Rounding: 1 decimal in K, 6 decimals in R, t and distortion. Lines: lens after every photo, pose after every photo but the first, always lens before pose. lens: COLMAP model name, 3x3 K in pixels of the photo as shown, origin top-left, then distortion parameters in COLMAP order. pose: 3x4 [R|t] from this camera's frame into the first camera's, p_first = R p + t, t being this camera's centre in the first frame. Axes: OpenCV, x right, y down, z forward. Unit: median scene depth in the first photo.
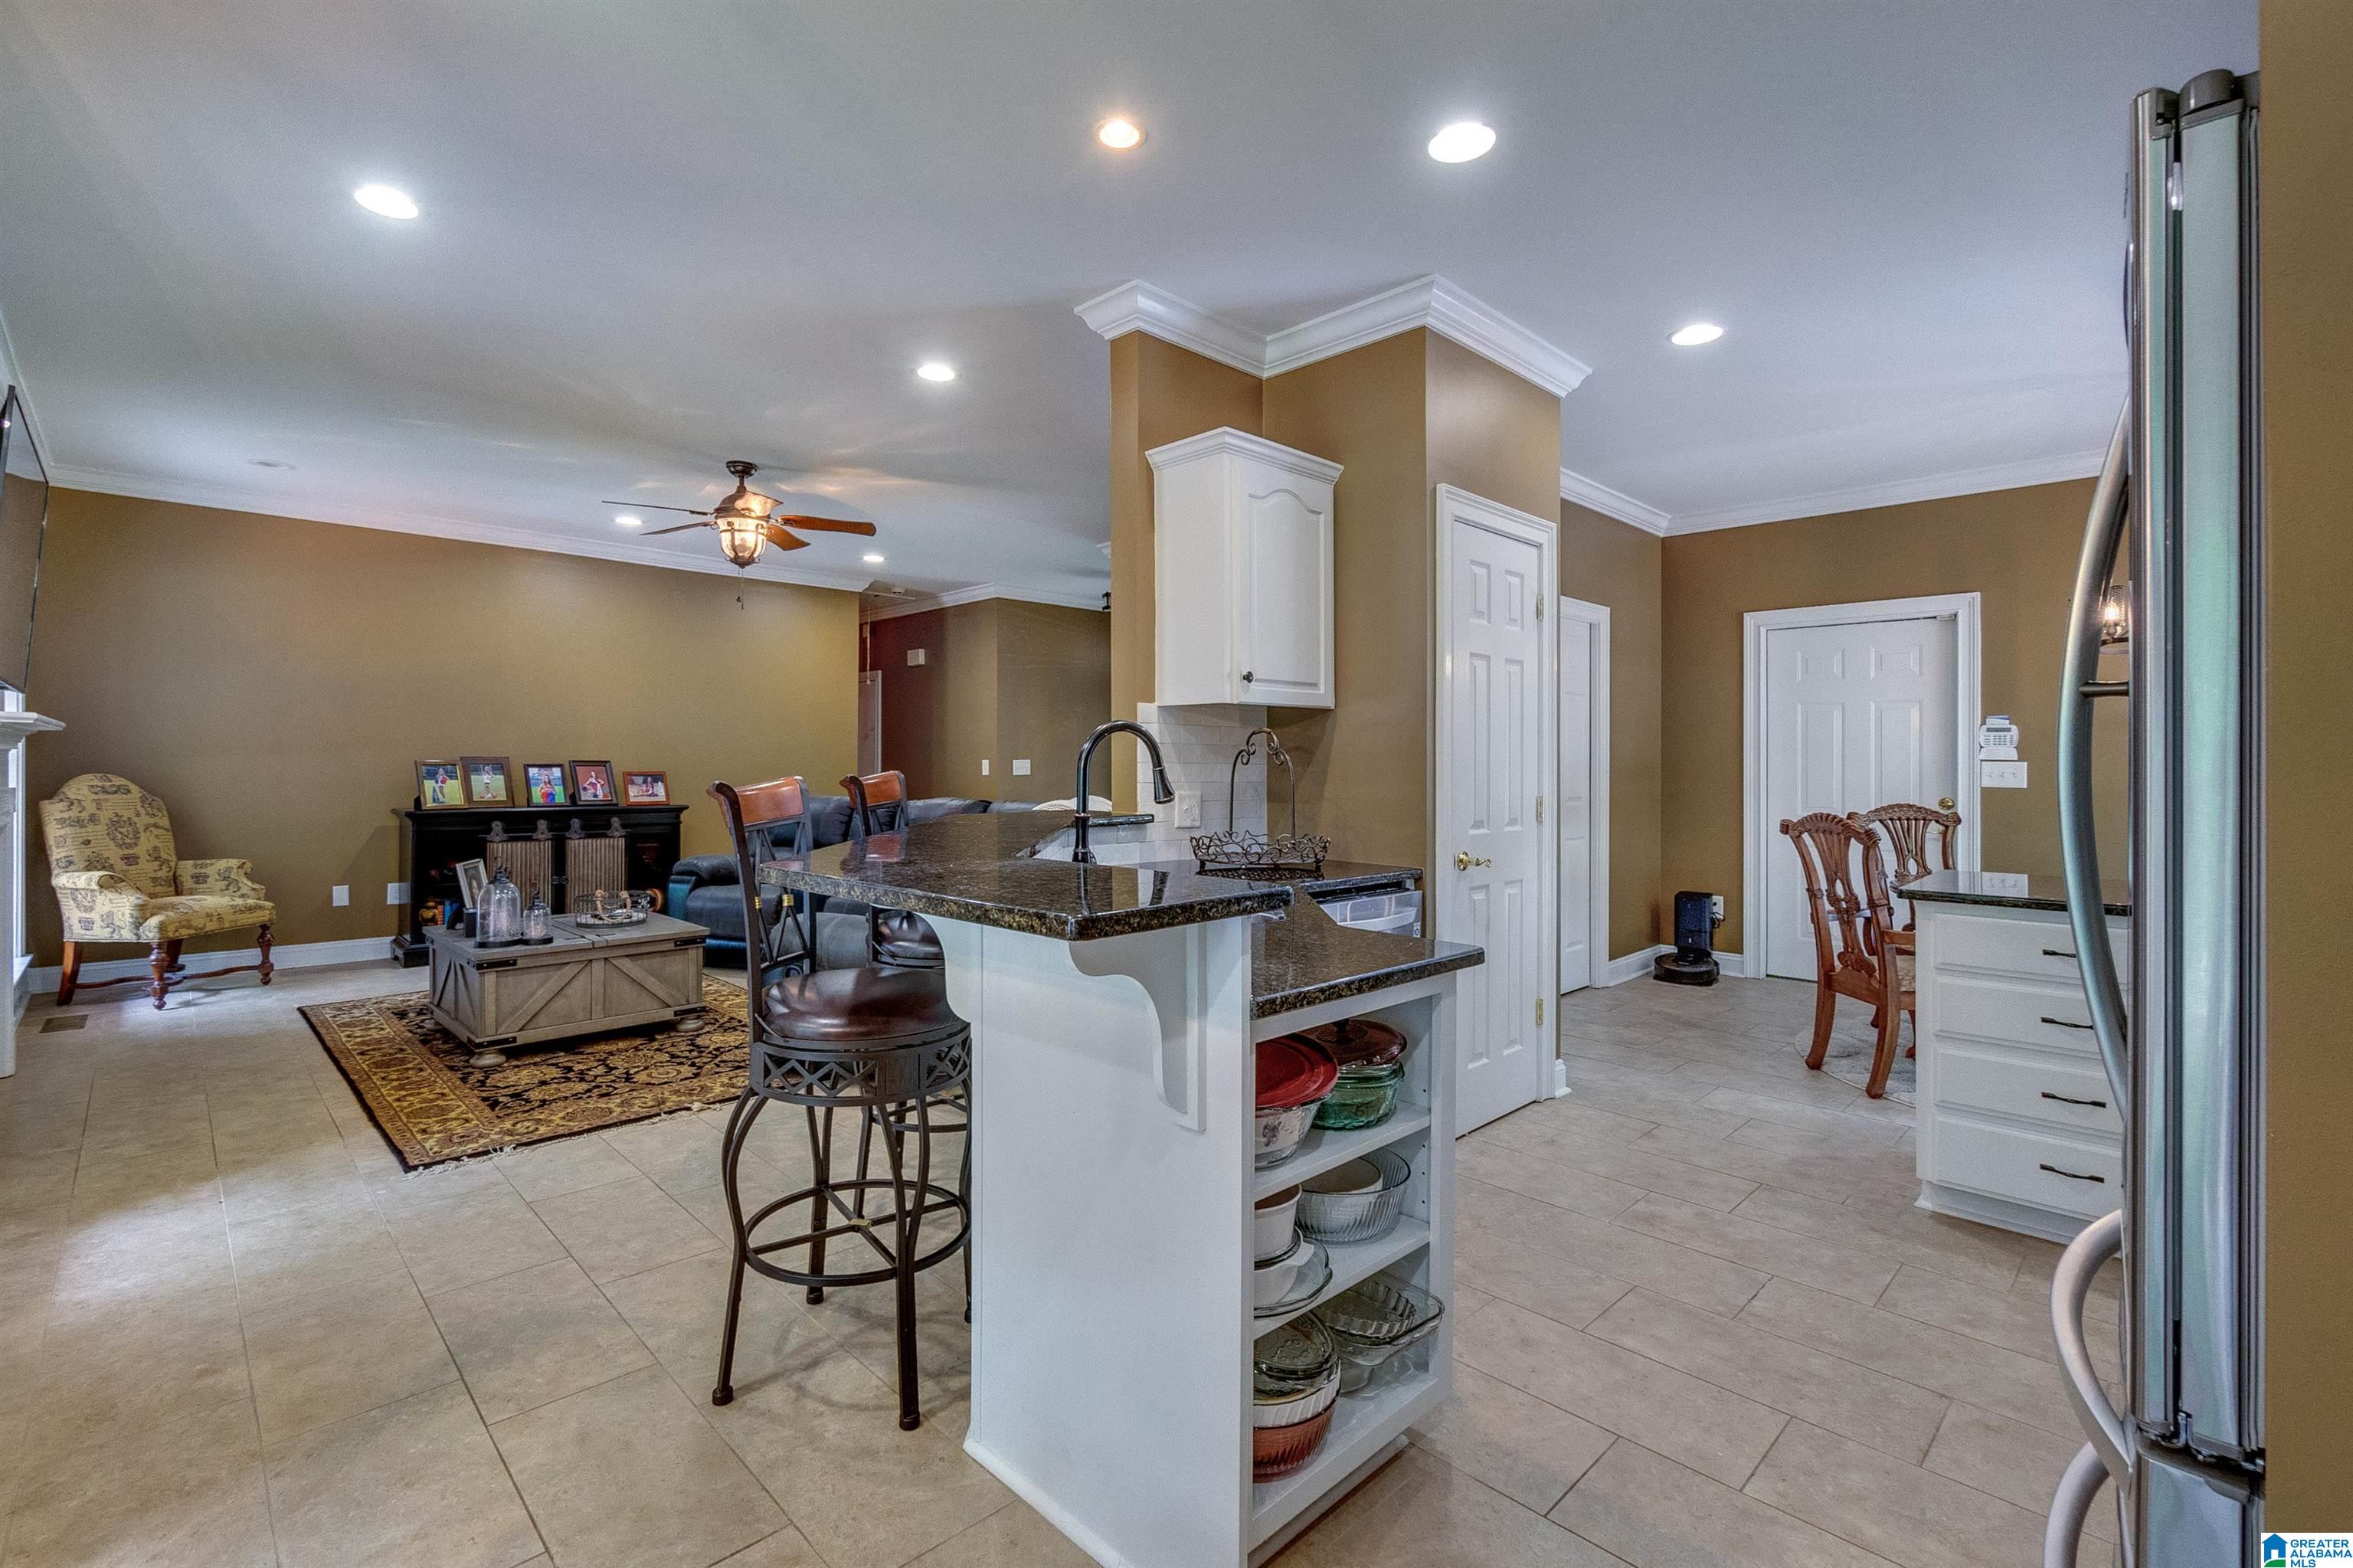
lens RADIAL K [[1029.2, 0, 1164.7], [0, 1029.2, 768.8], [0, 0, 1]] dist [-0.003662, -0.000069]
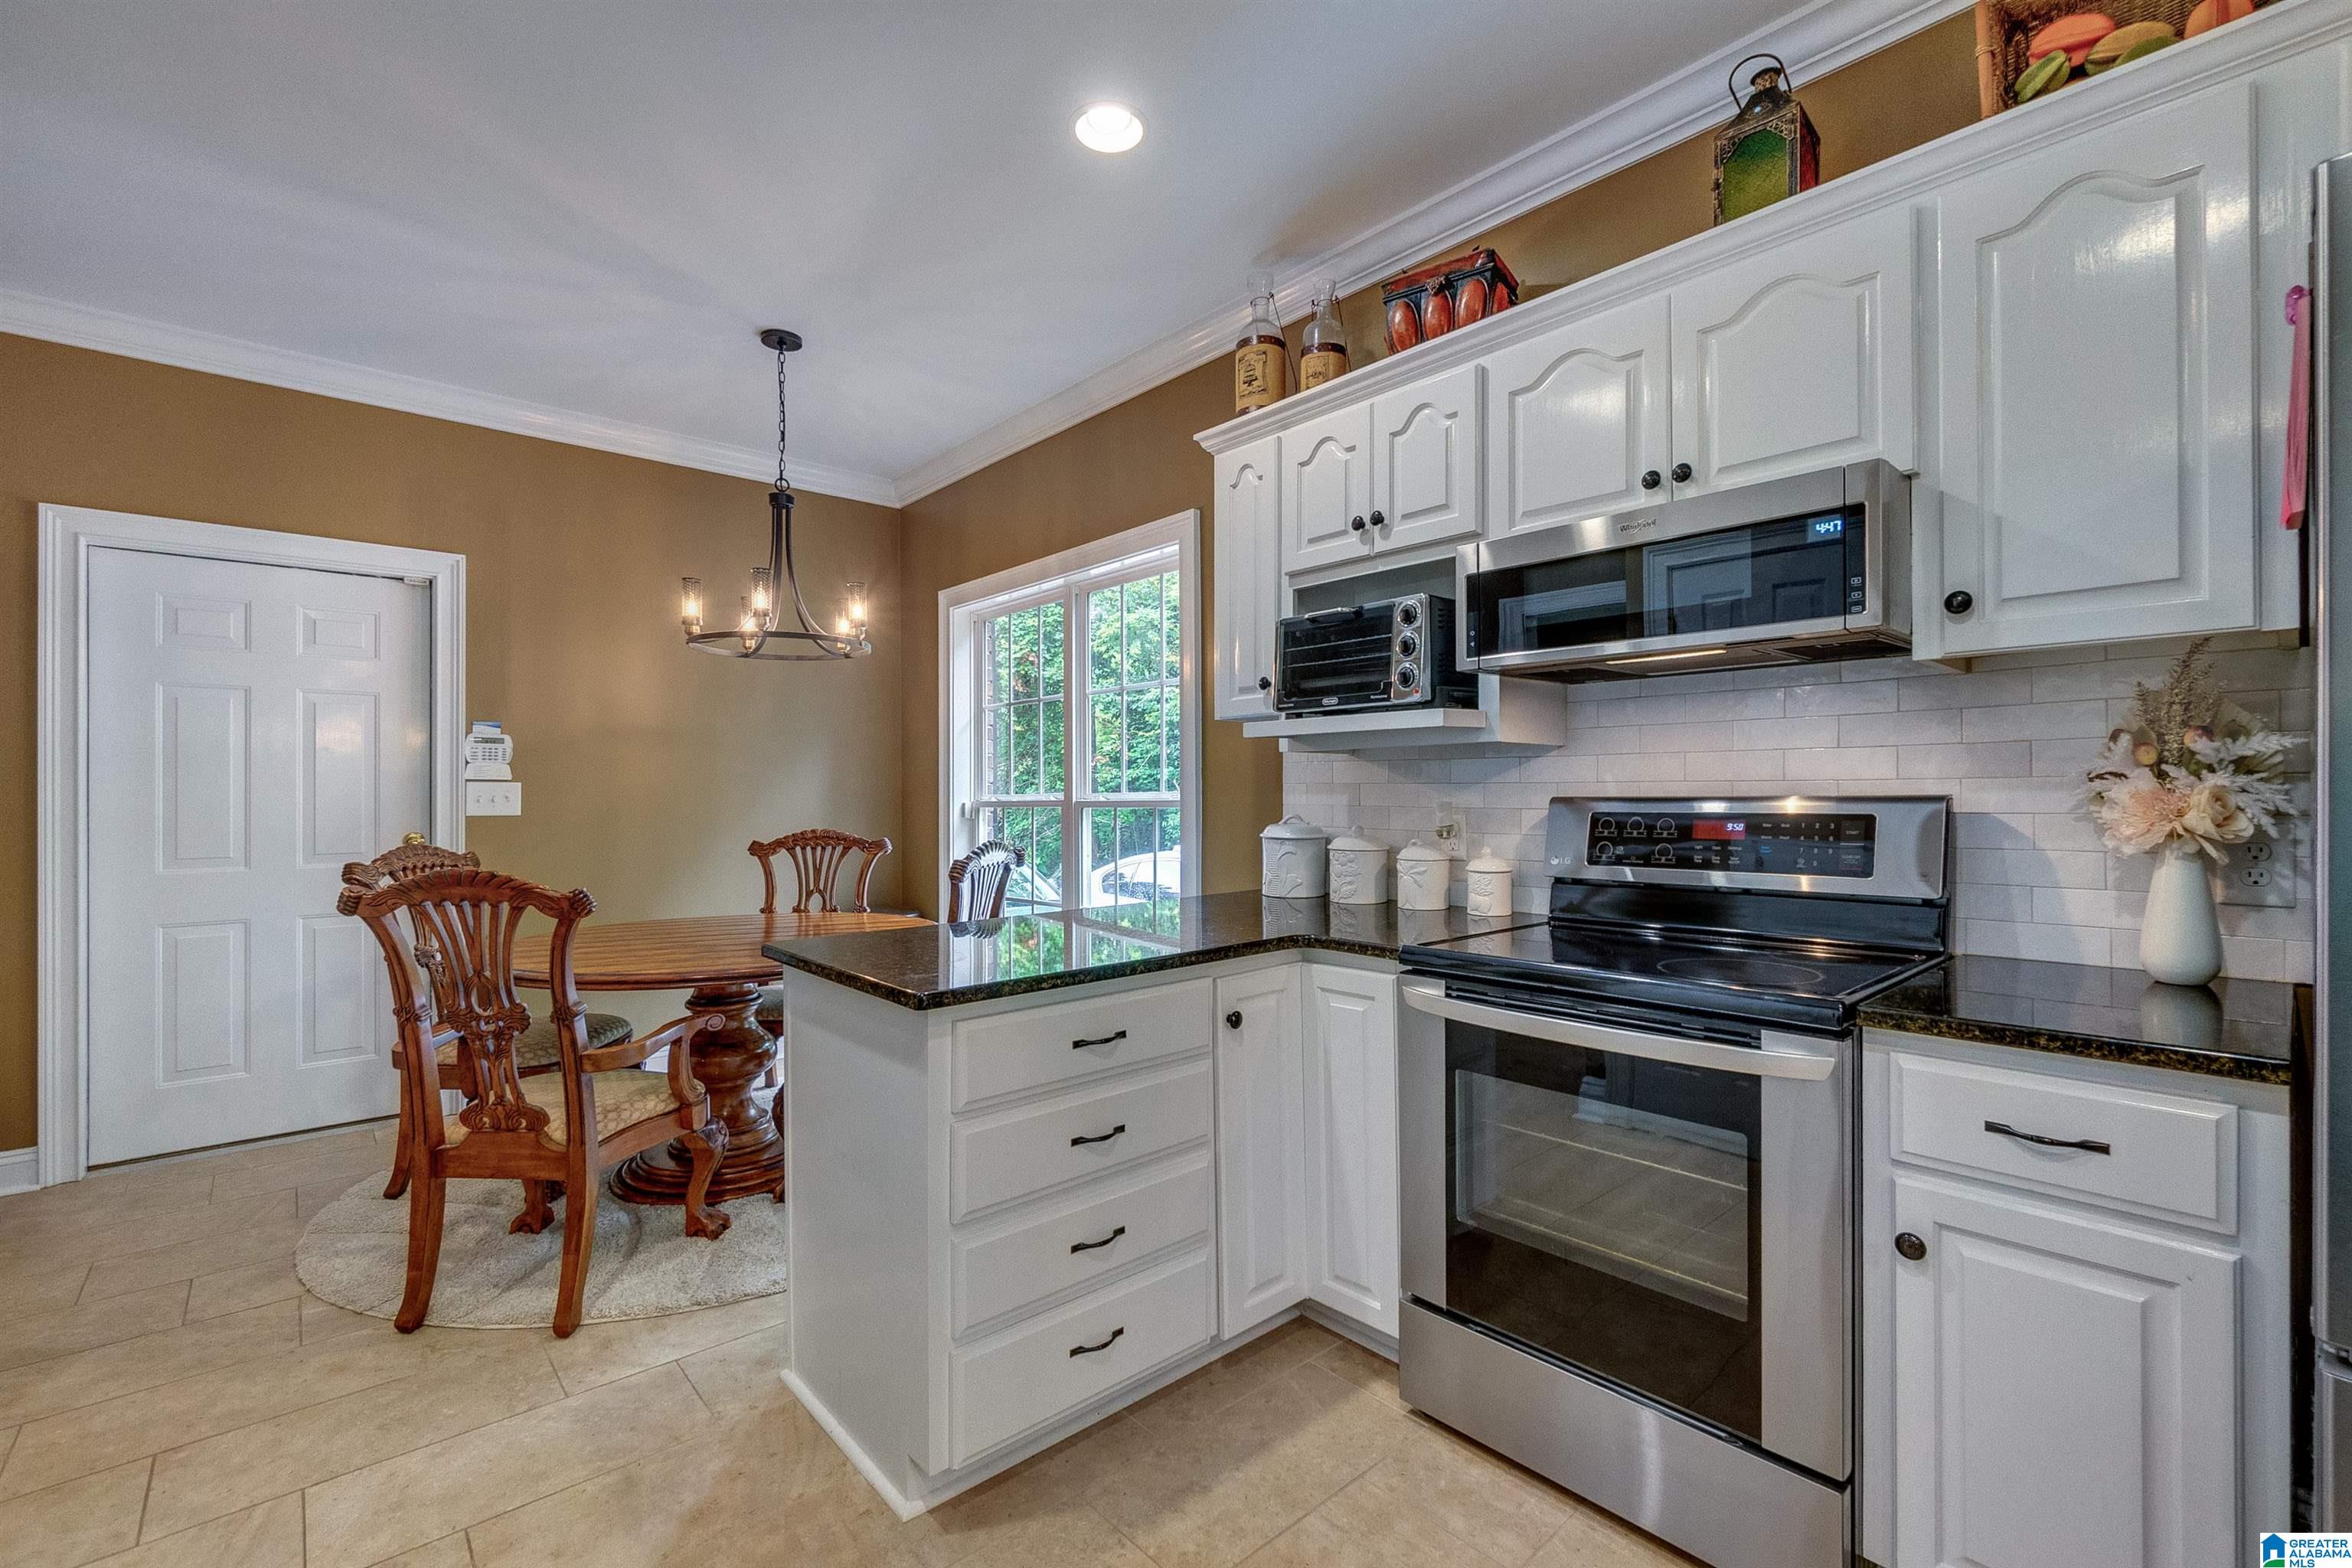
lens RADIAL K [[1013.1, 0, 1179.5], [0, 1013.1, 783.7], [0, 0, 1]] dist [-0.003144, 0.000416]
pose [[0.055158, 0.003203, 0.998473, 0.111680], [0.012262, 0.999917, -0.003885, 0.004512], [-0.998402, 0.012458, 0.055114, 0.561420]]
